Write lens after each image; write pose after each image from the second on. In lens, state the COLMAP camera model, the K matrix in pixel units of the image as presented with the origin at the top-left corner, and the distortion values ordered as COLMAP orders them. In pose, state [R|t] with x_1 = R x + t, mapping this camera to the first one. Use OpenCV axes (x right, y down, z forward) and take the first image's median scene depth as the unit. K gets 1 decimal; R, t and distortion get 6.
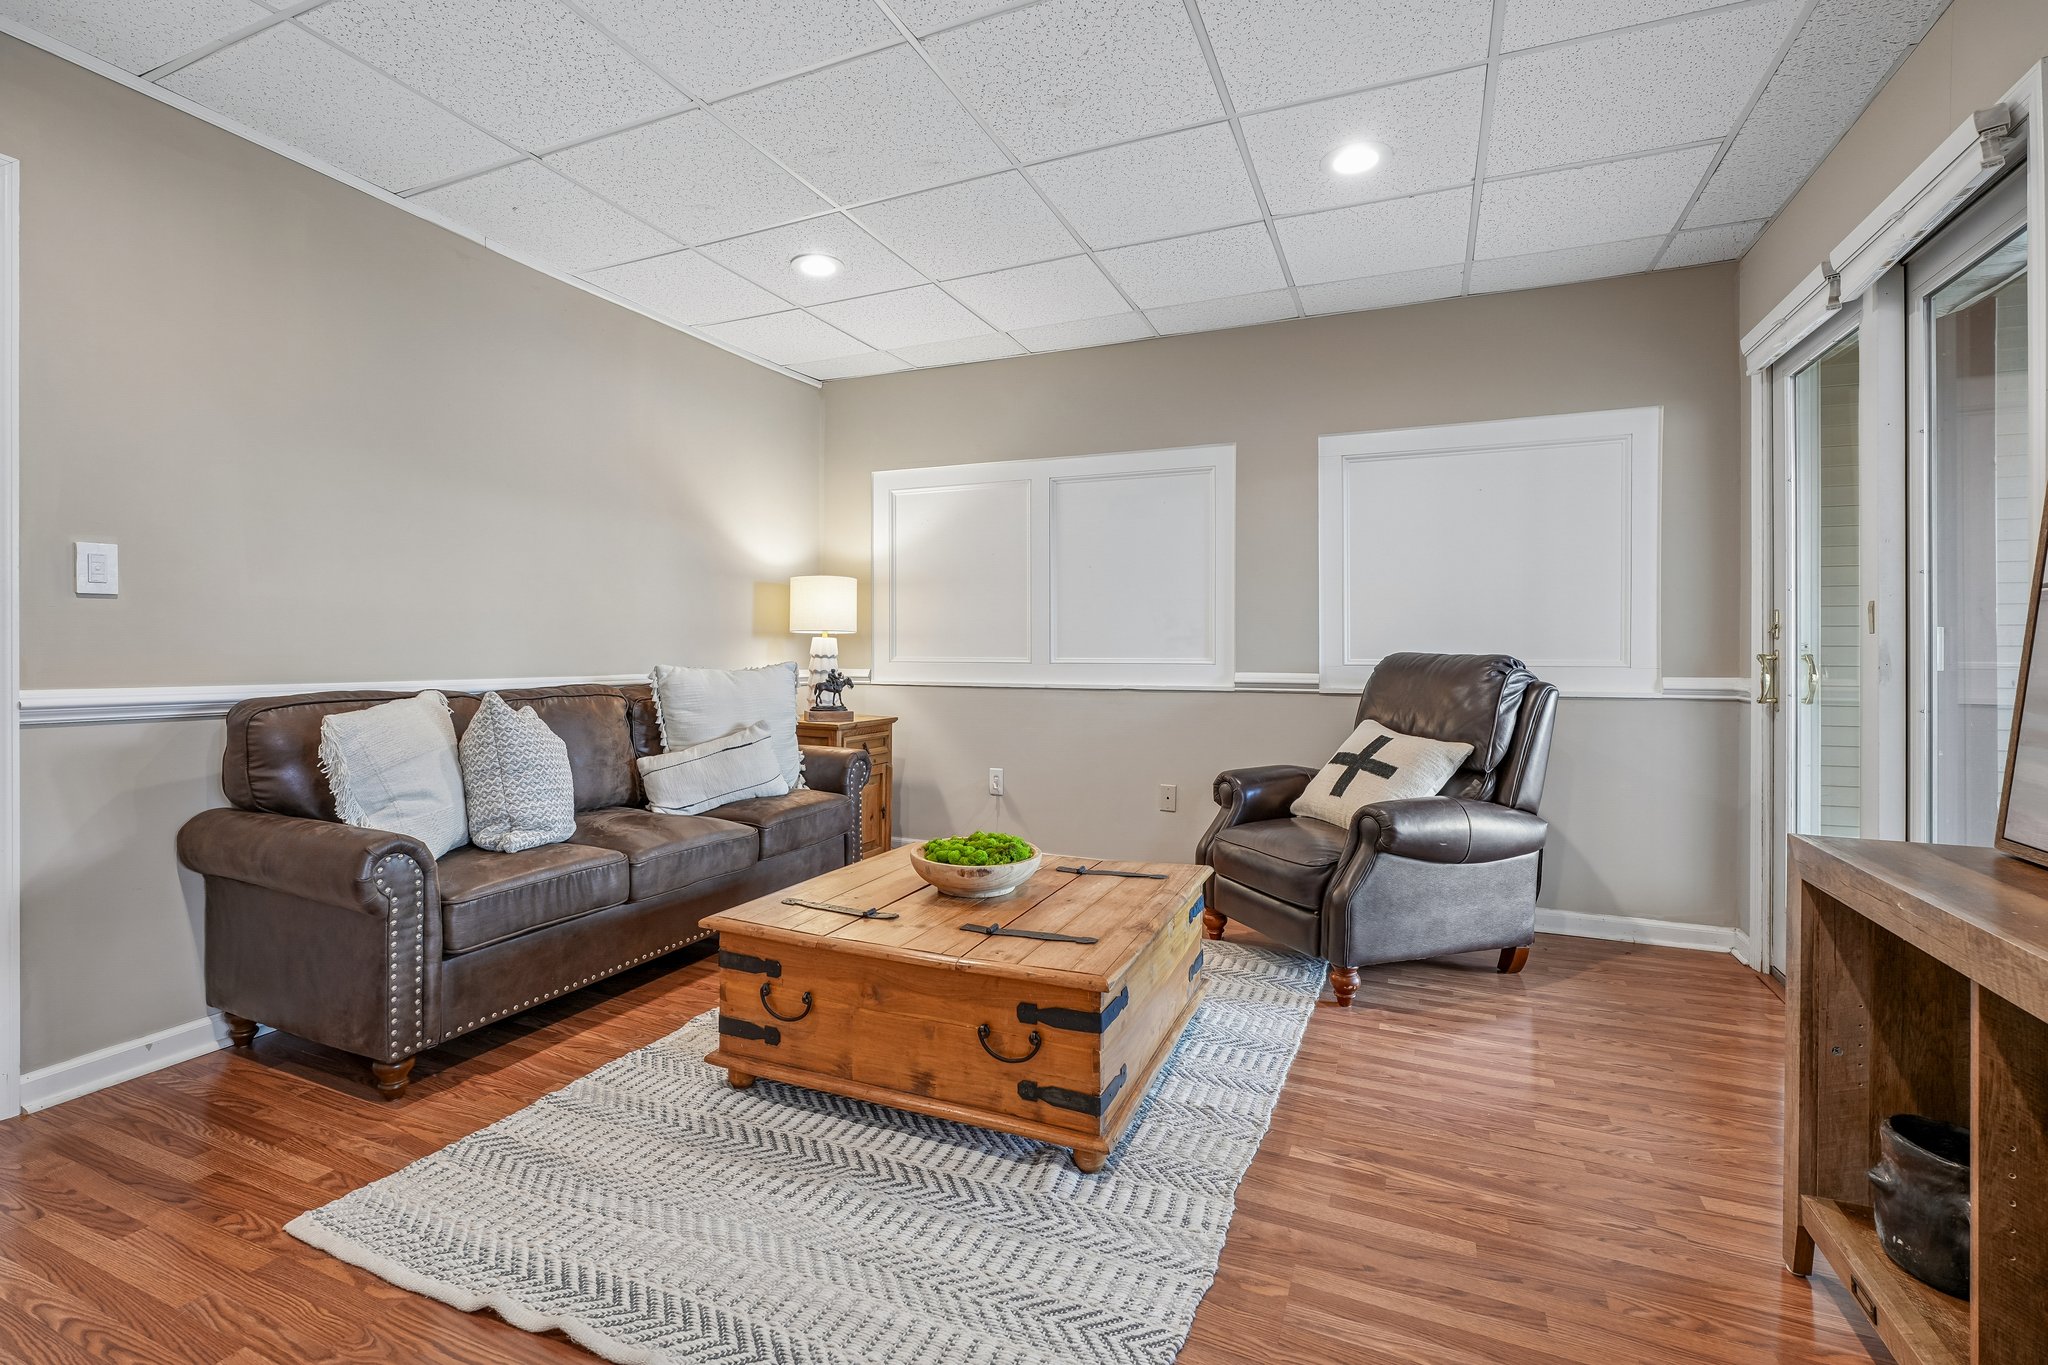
lens RADIAL K [[925.1, 0, 1026.2], [0, 925.1, 650.8], [0, 0, 1]] dist [-0.001457, -0.000141]
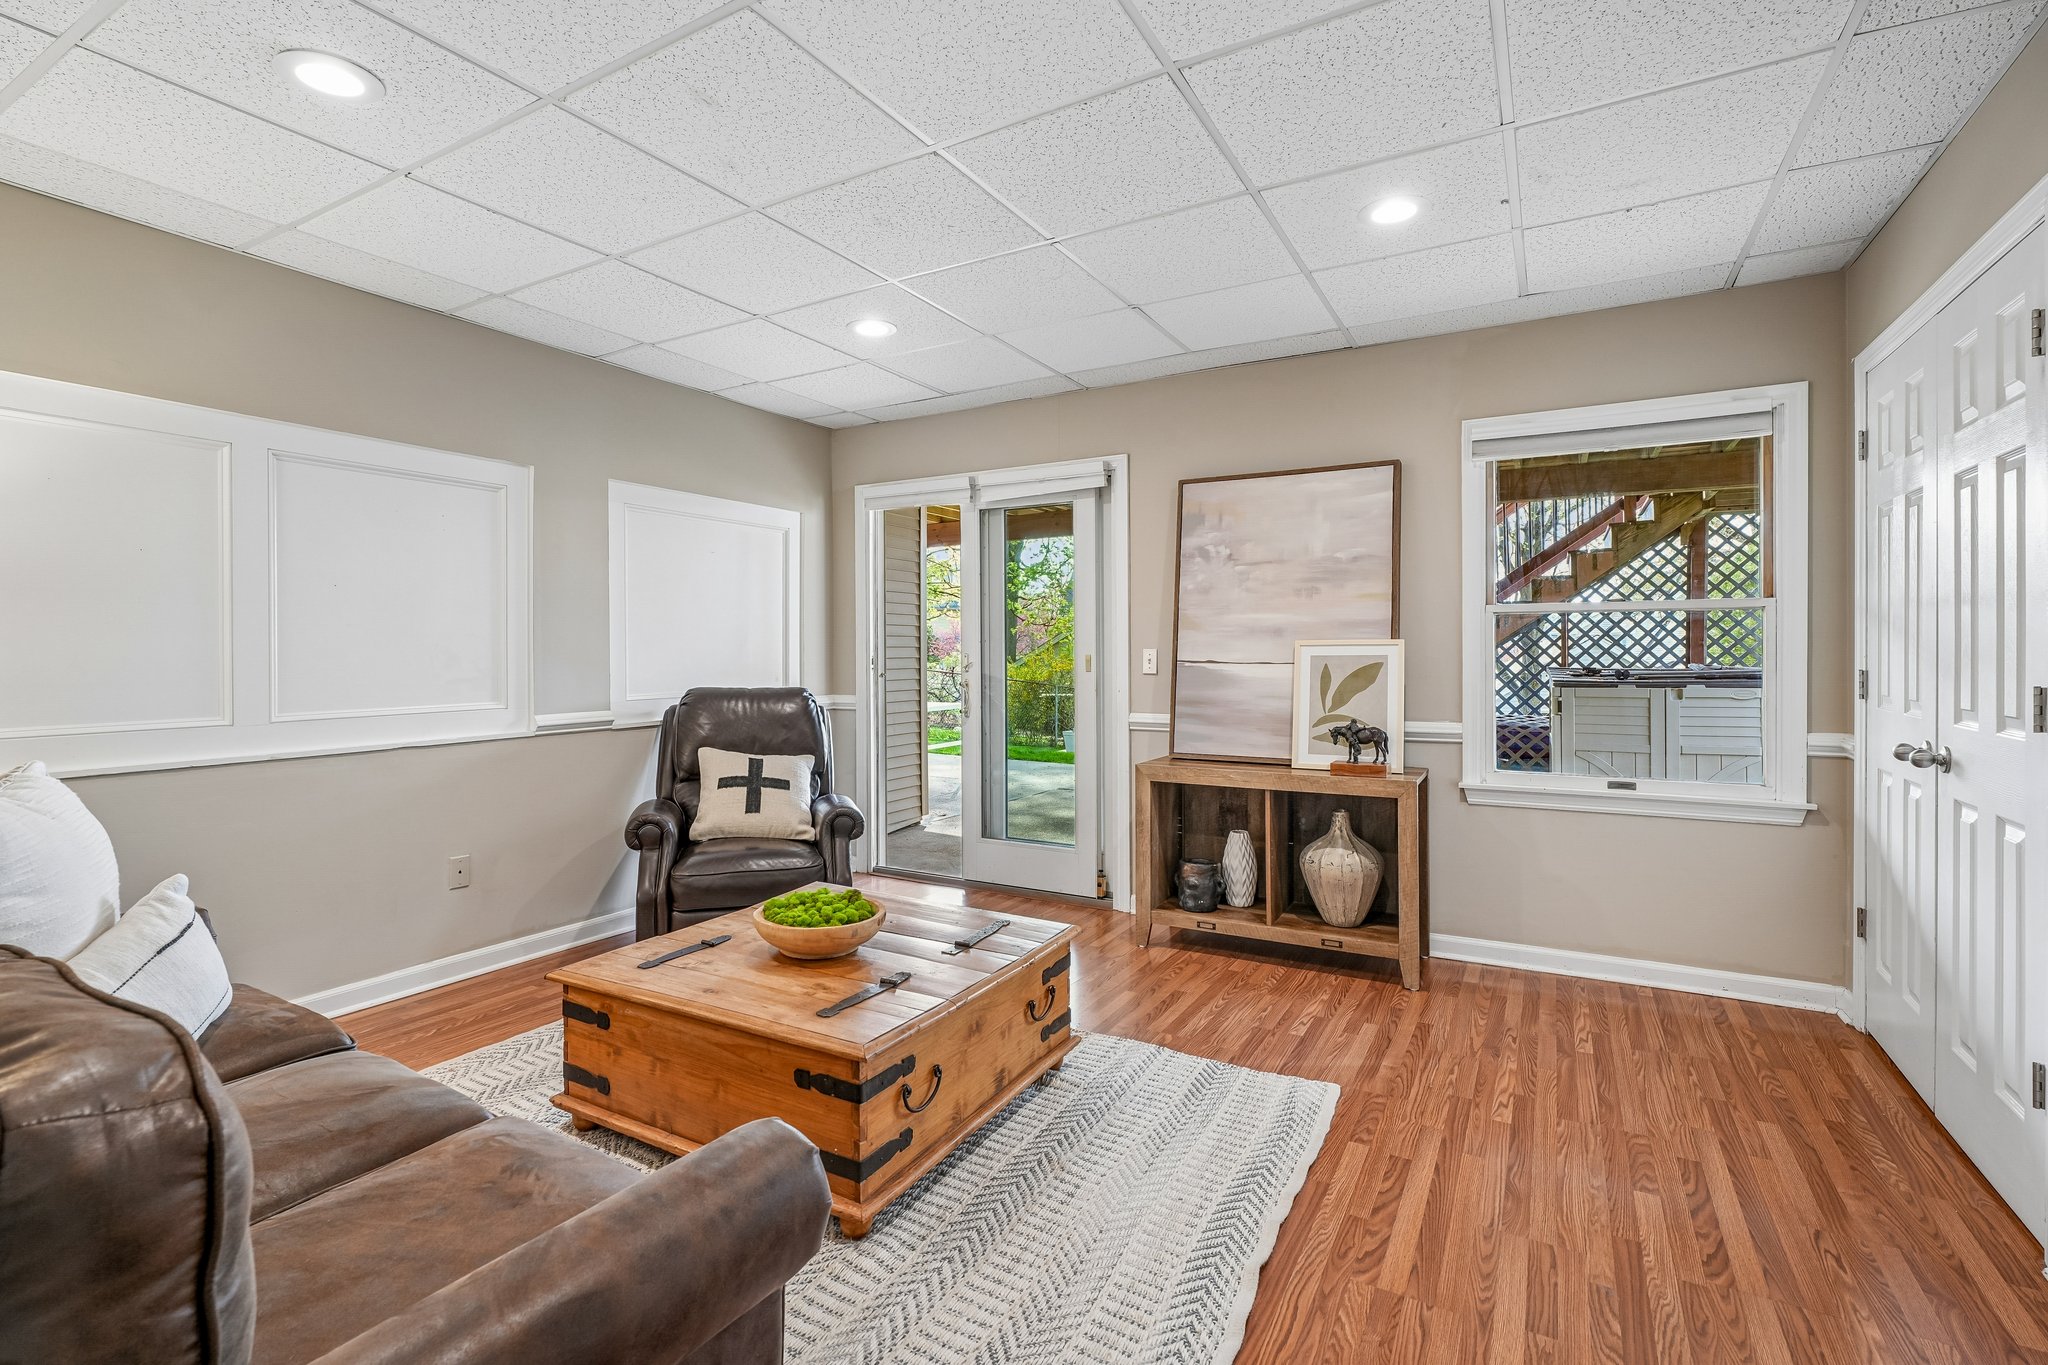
lens RADIAL K [[925.1, 0, 1026.2], [0, 925.1, 650.8], [0, 0, 1]] dist [-0.001457, -0.000141]
pose [[0.105550, 0.000617, 0.994414, -0.705723], [0.002383, 0.999997, -0.000874, -0.042469], [-0.994411, 0.002462, 0.105548, 0.465982]]
